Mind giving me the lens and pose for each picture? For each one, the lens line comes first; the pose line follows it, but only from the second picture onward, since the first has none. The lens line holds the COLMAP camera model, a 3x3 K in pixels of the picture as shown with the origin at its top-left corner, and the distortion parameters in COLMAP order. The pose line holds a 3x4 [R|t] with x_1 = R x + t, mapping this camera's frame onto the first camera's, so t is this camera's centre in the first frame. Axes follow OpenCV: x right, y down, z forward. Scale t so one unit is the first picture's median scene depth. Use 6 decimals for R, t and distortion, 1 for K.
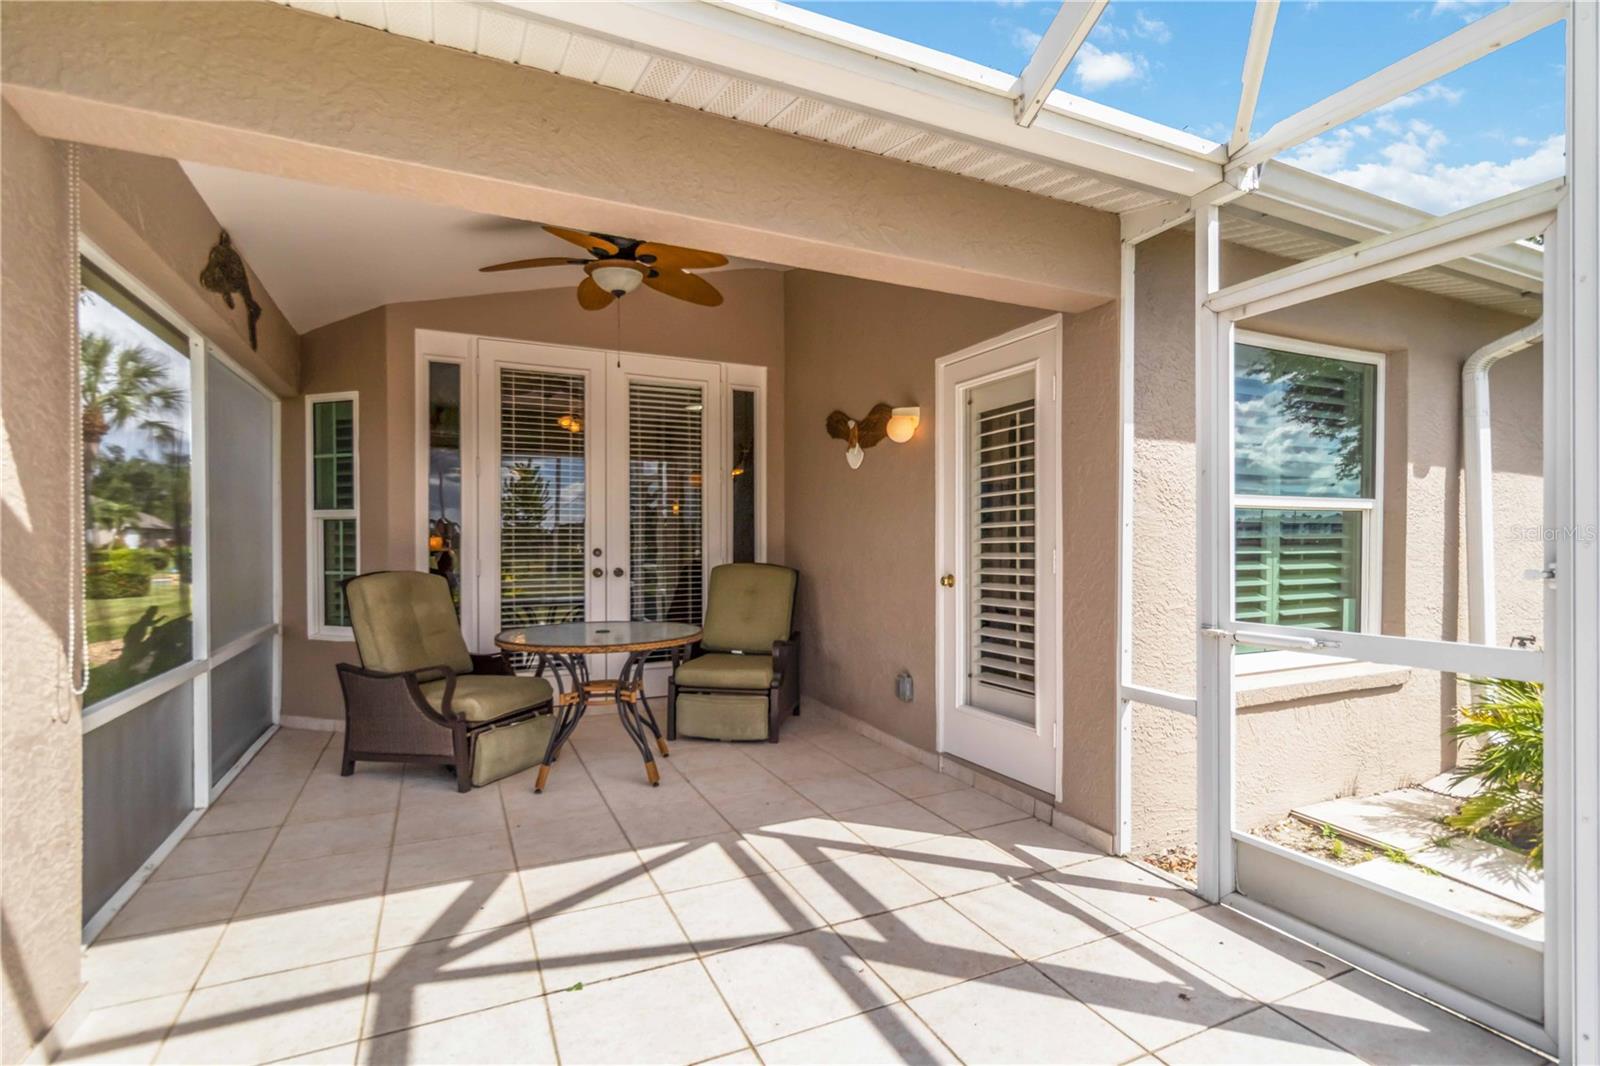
lens RADIAL K [[769.3, 0, 814.2], [0, 769.3, 547.4], [0, 0, 1]] dist [0.000130, 0.000392]
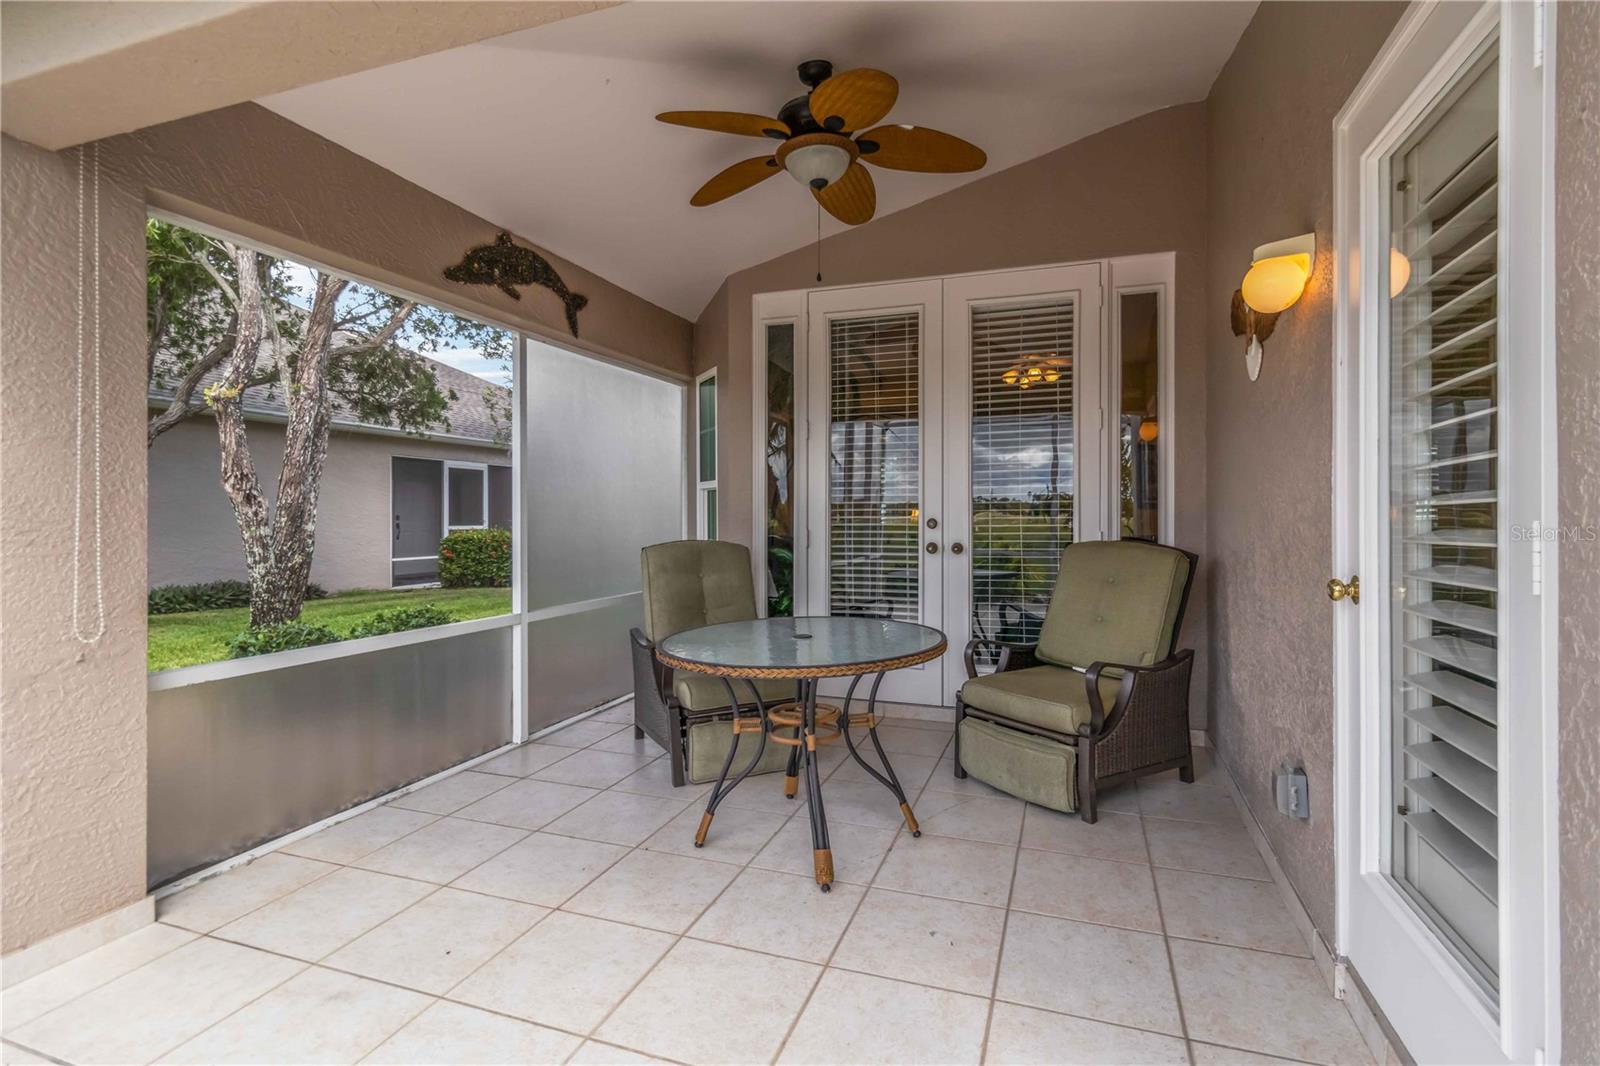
lens RADIAL K [[747.9, 0, 820.2], [0, 747.9, 515.0], [0, 0, 1]] dist [0.000712, -0.000347]
pose [[0.708551, -0.000185, -0.705659, 0.231962], [-0.004772, 0.999976, -0.005054, 0.002473], [0.705643, 0.006949, 0.708533, 0.403012]]
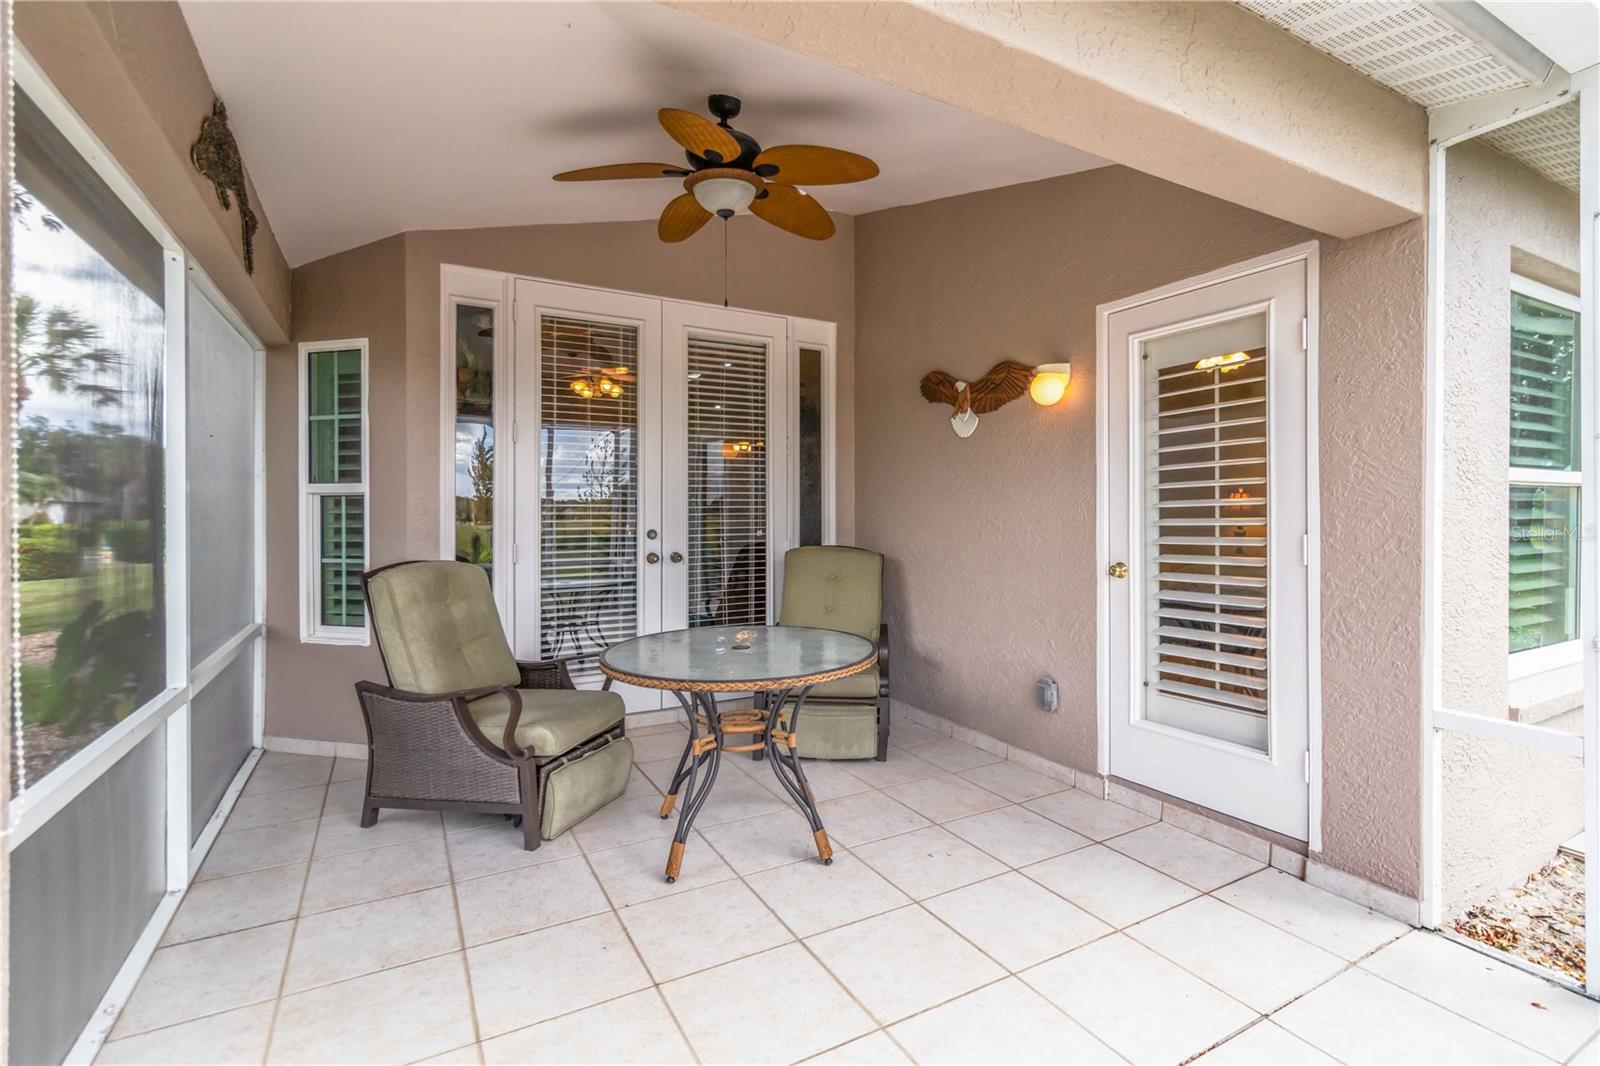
lens RADIAL K [[747.9, 0, 820.2], [0, 747.9, 515.0], [0, 0, 1]] dist [0.000712, -0.000347]
pose [[0.997503, -0.000962, 0.070613, -0.179827], [0.001514, 0.999969, -0.007758, -0.009449], [-0.070603, 0.007845, 0.997474, 0.185878]]
